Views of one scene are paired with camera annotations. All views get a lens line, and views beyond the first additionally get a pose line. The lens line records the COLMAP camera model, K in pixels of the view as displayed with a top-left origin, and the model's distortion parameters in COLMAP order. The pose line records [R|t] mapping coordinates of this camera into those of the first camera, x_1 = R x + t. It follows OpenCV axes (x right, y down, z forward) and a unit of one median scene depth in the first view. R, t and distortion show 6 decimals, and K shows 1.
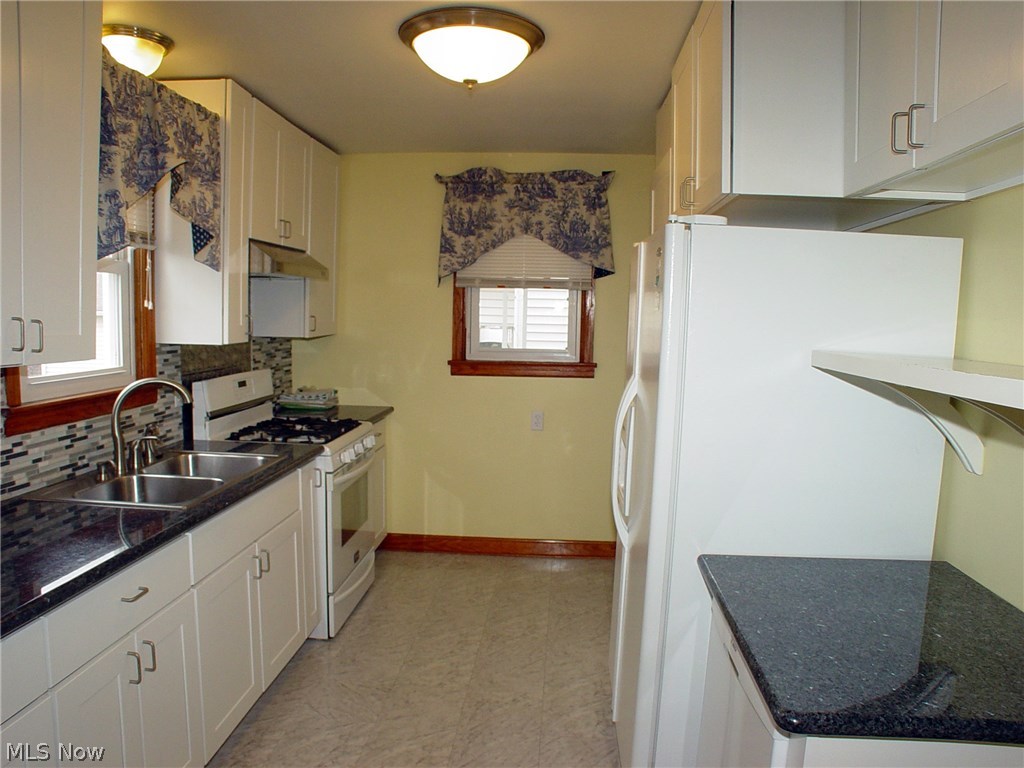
lens RADIAL K [[780.1, 0, 522.5], [0, 780.1, 392.7], [0, 0, 1]] dist [-0.159093, 0.098231]
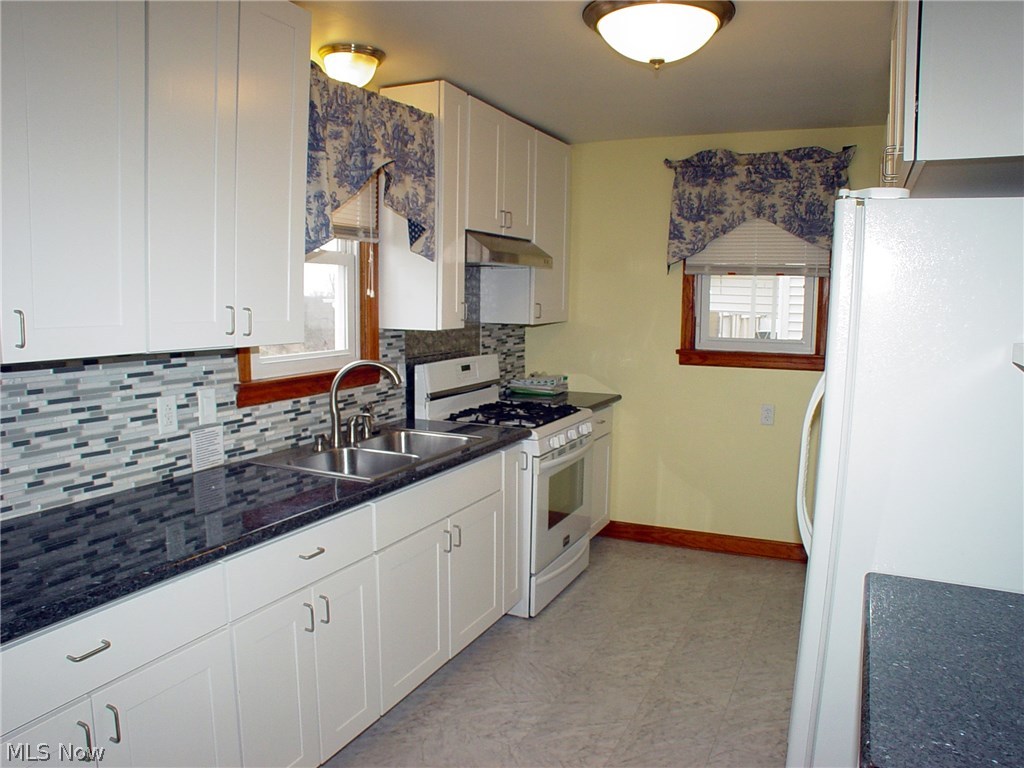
lens RADIAL K [[780.1, 0, 504.9], [0, 780.1, 390.6], [0, 0, 1]] dist [-0.159093, 0.098231]
pose [[0.928100, 0.033550, -0.370816, 0.101509], [-0.029095, 0.999422, 0.017605, -0.001061], [0.371192, -0.005550, 0.928540, 0.025794]]
